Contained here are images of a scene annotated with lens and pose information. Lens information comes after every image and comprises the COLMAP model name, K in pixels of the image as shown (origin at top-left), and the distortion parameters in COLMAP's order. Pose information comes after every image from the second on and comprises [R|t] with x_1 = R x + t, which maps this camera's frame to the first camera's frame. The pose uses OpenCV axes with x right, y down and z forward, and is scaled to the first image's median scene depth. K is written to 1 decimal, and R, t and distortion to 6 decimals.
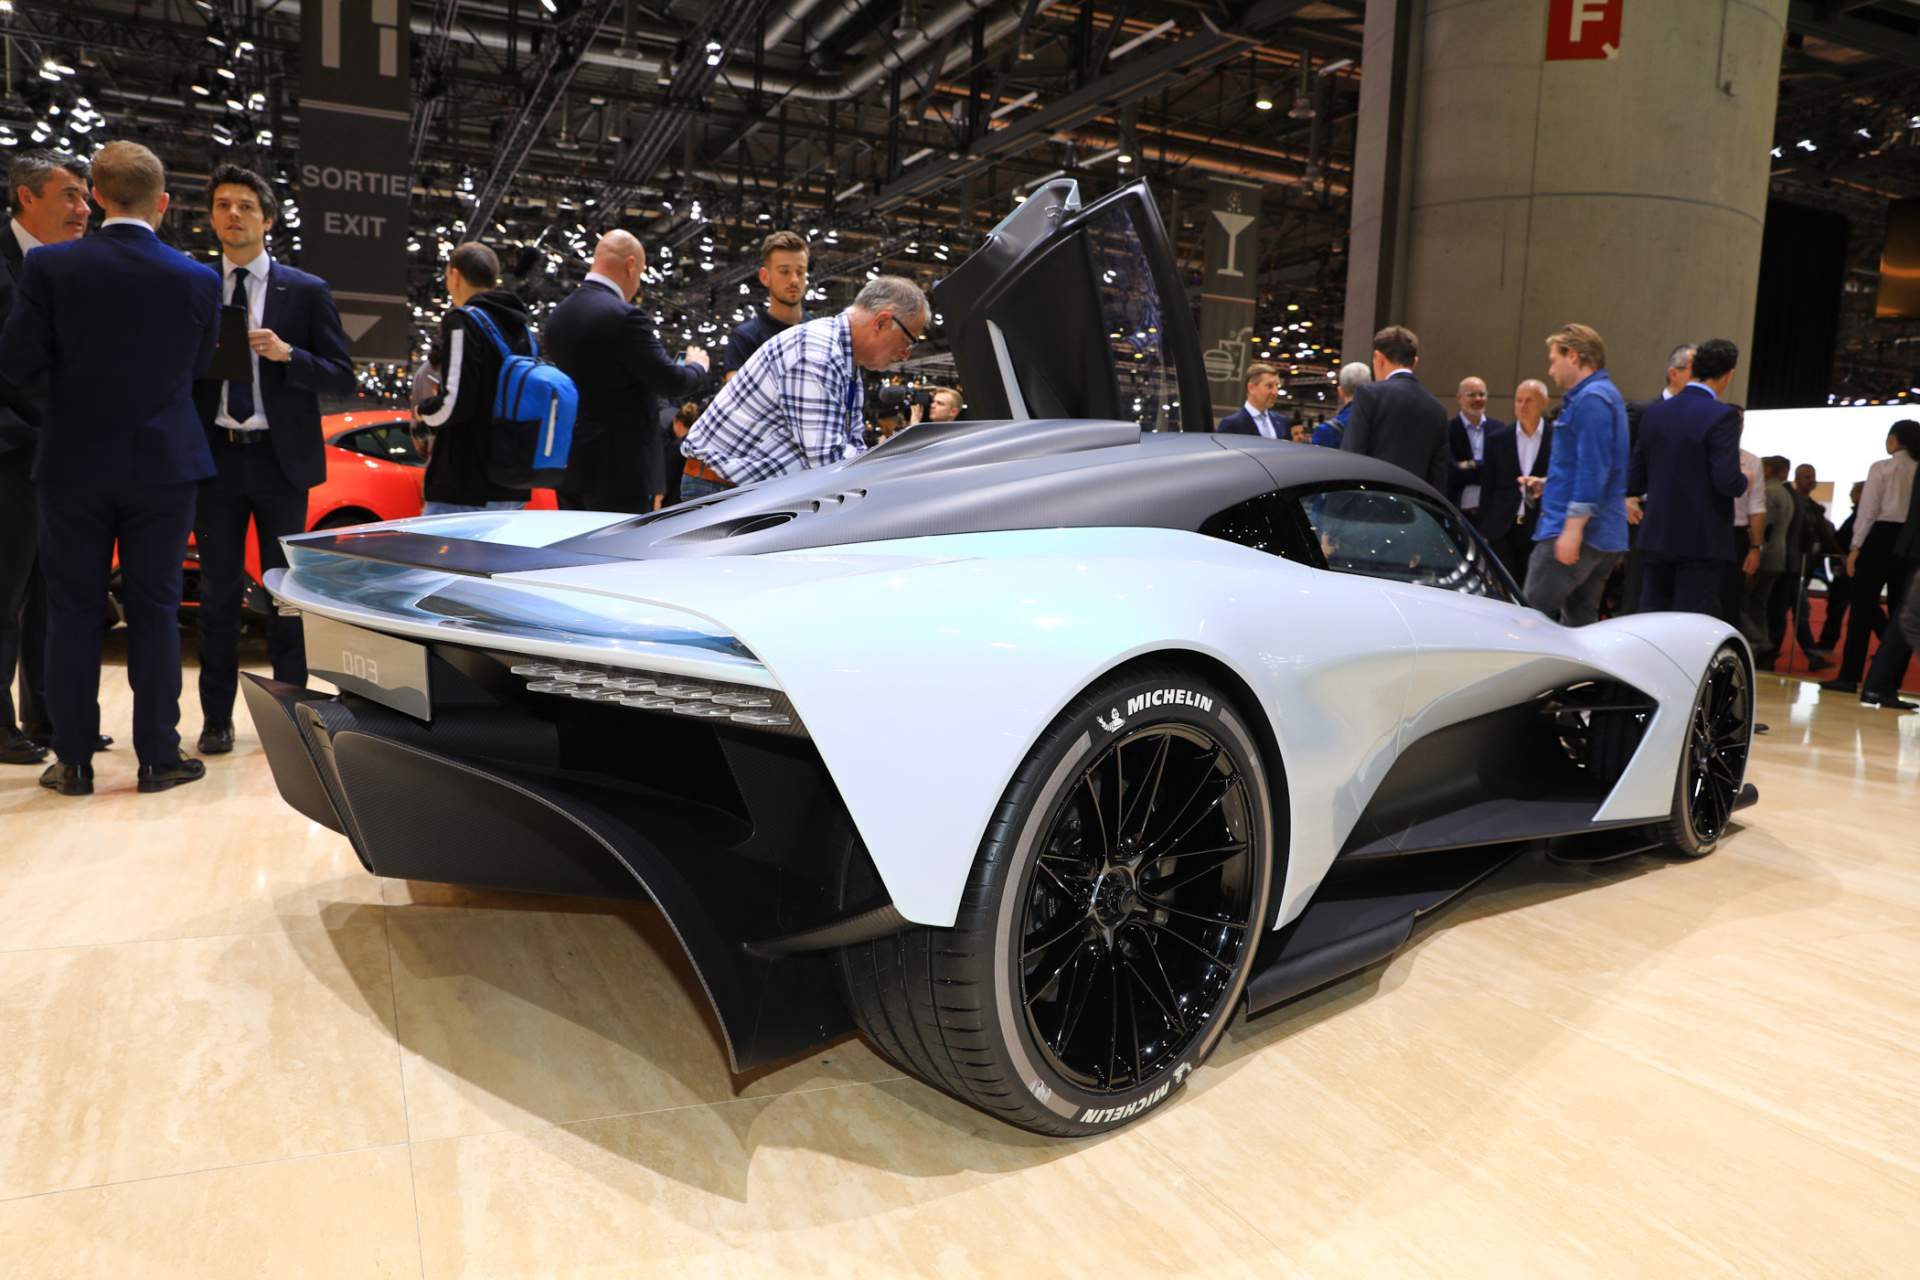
lens RADIAL K [[1434.5, 0, 964.6], [0, 1434.5, 635.7], [0, 0, 1]] dist [-0.041204, 0.019613]
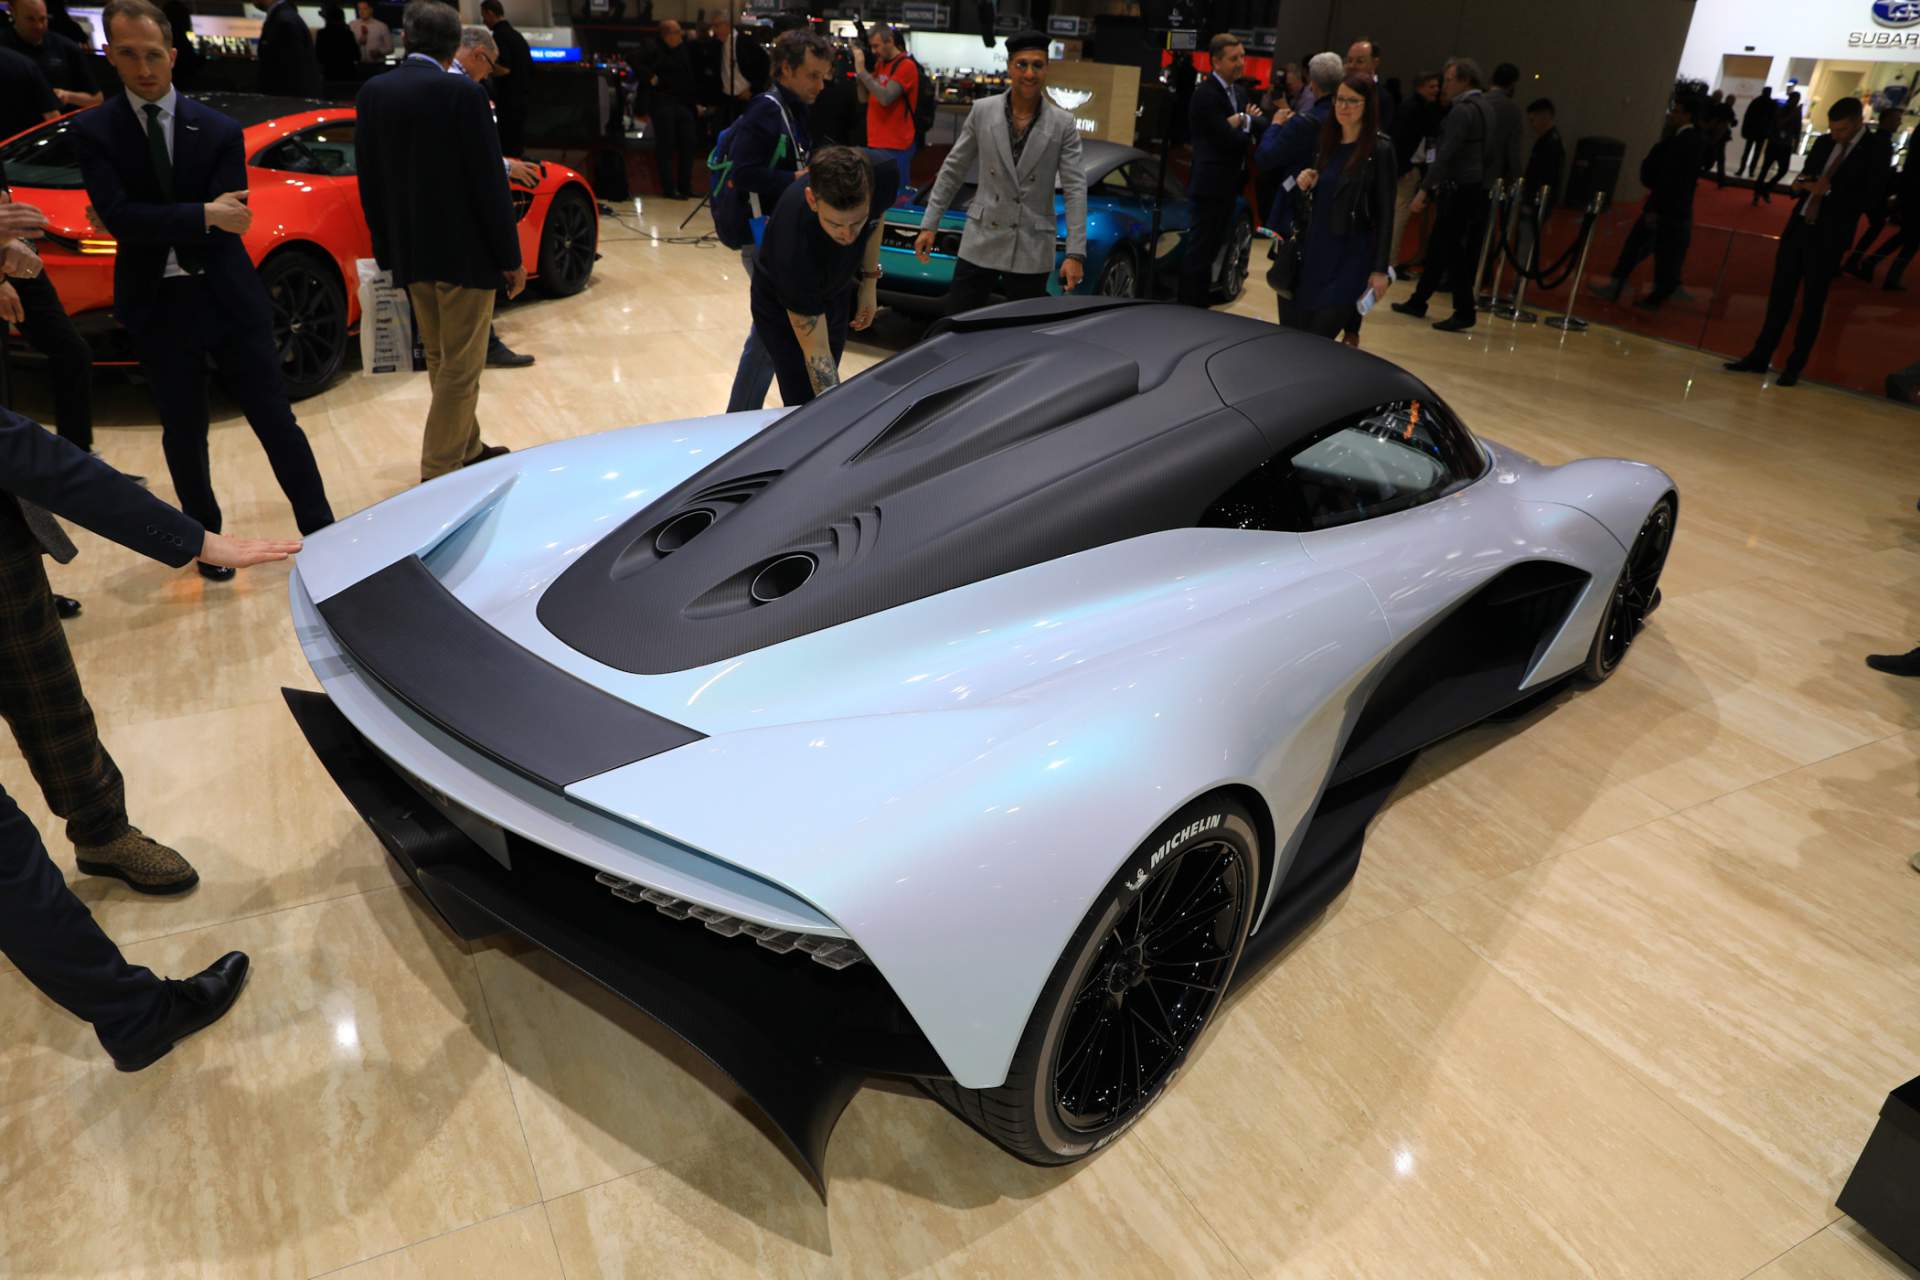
lens RADIAL K [[1368.8, 0, 965.9], [0, 1368.8, 640.5], [0, 0, 1]] dist [-0.057444, 0.016458]
pose [[0.998170, -0.020973, 0.056718, -0.079715], [-0.001861, 0.926832, 0.375472, -0.471564], [-0.060443, -0.374890, 0.925097, 0.087687]]
